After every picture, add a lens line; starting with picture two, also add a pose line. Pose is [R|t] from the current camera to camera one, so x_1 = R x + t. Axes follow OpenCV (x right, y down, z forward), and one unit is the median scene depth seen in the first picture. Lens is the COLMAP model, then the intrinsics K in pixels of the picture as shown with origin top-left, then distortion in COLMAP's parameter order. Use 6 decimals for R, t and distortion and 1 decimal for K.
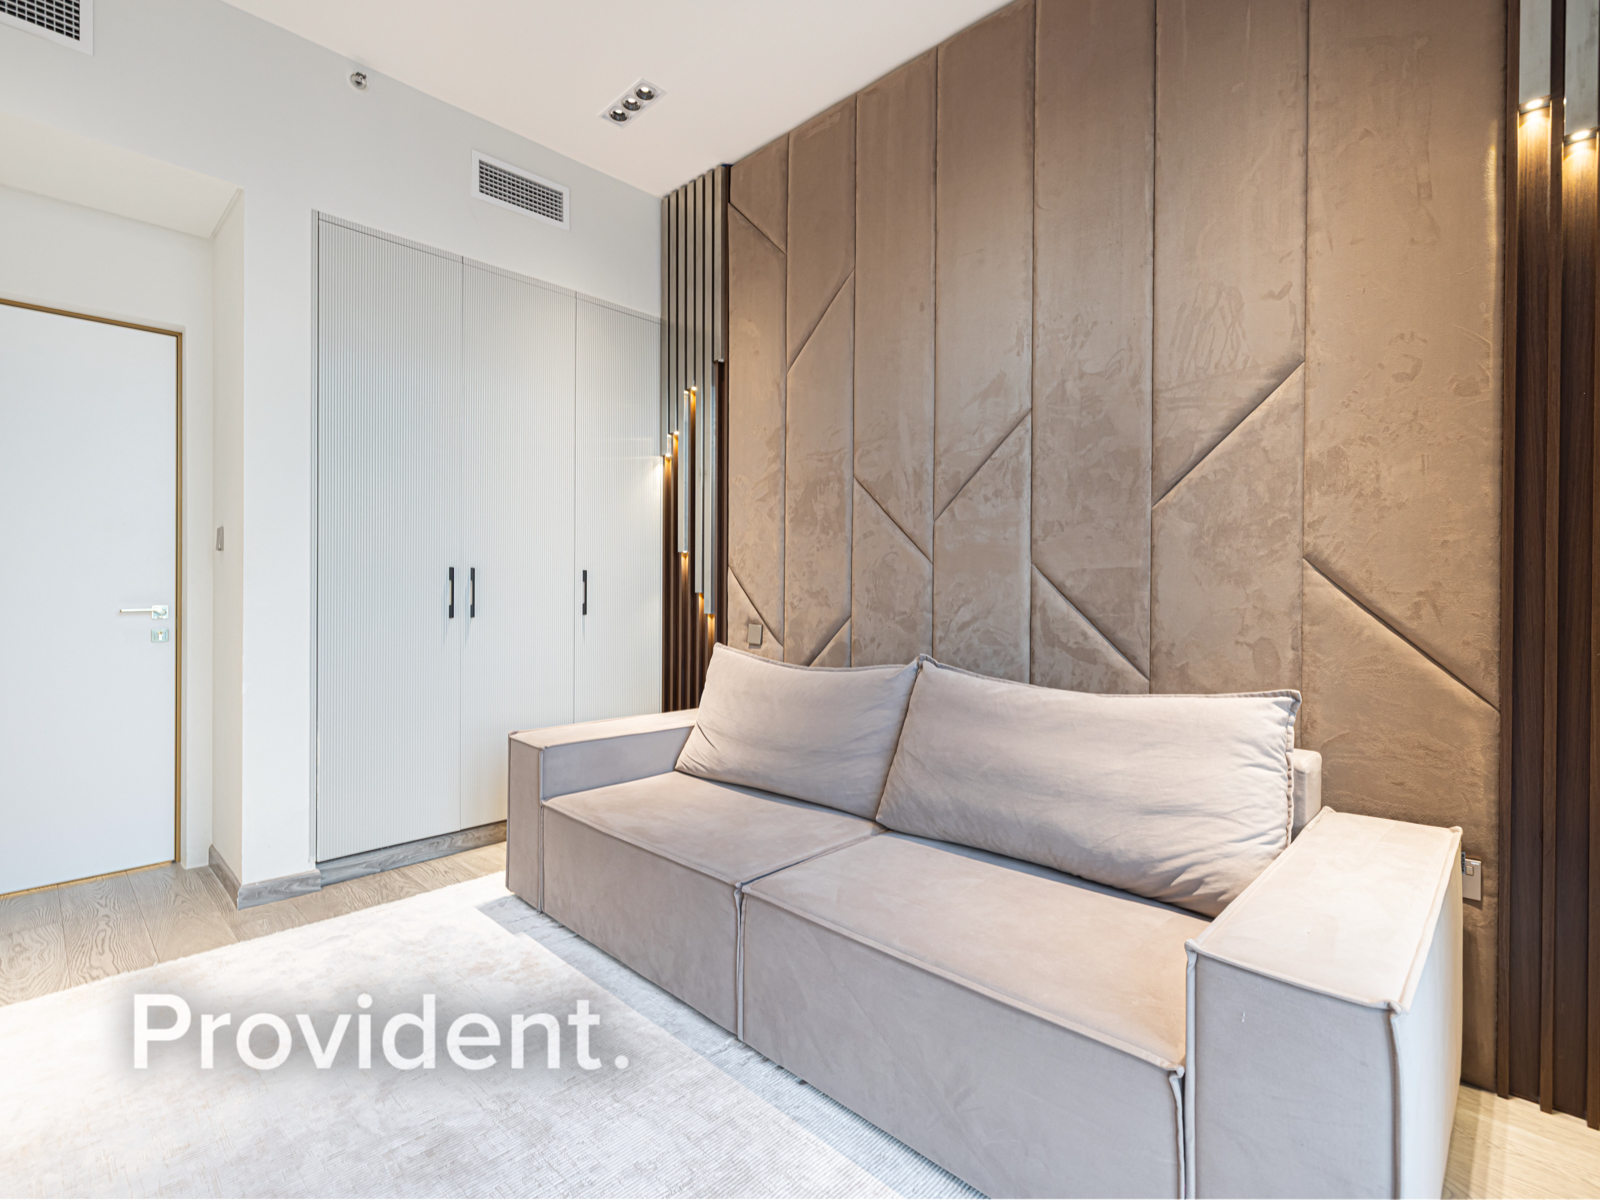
lens RADIAL K [[757.0, 0, 804.6], [0, 757.0, 587.6], [0, 0, 1]] dist [-0.003363, 0.000423]
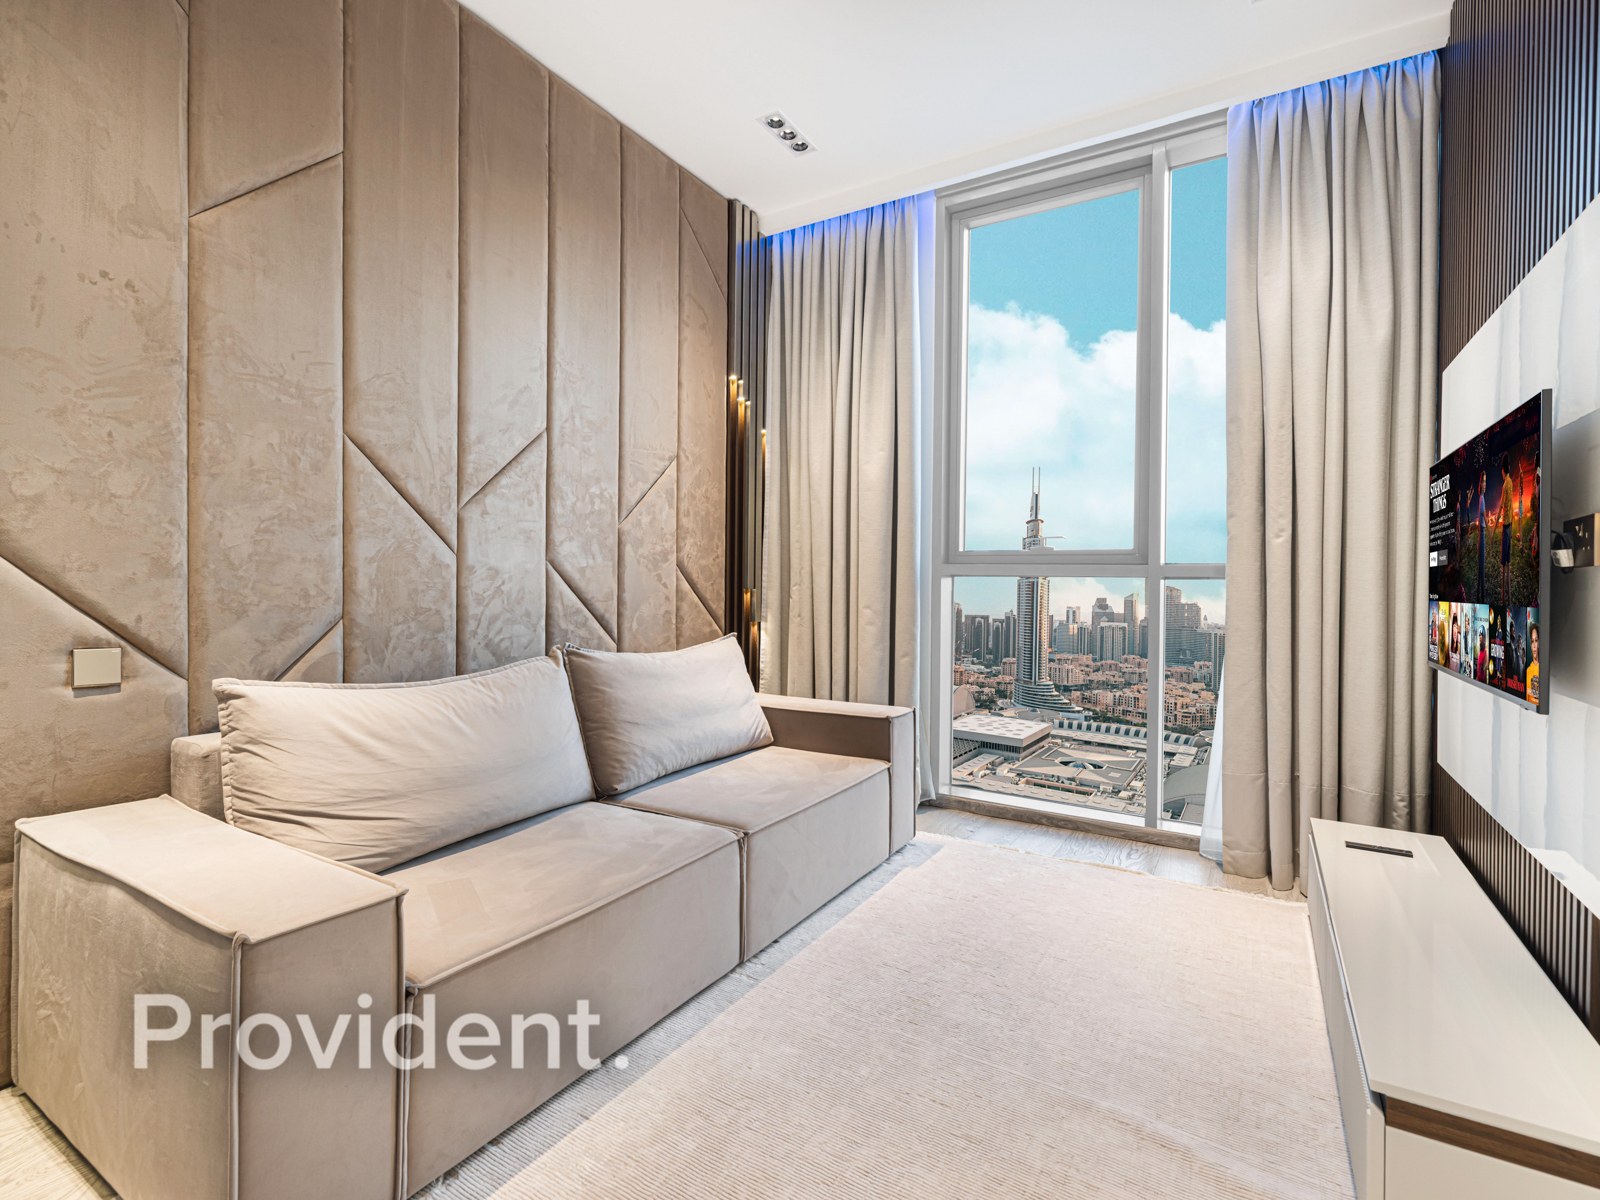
lens RADIAL K [[757.0, 0, 804.6], [0, 757.0, 587.6], [0, 0, 1]] dist [-0.003363, 0.000423]
pose [[-0.217279, -0.016263, 0.975974, -0.928893], [-0.013042, 0.999820, 0.013757, -0.010343], [-0.976022, -0.009740, -0.217452, 0.857634]]
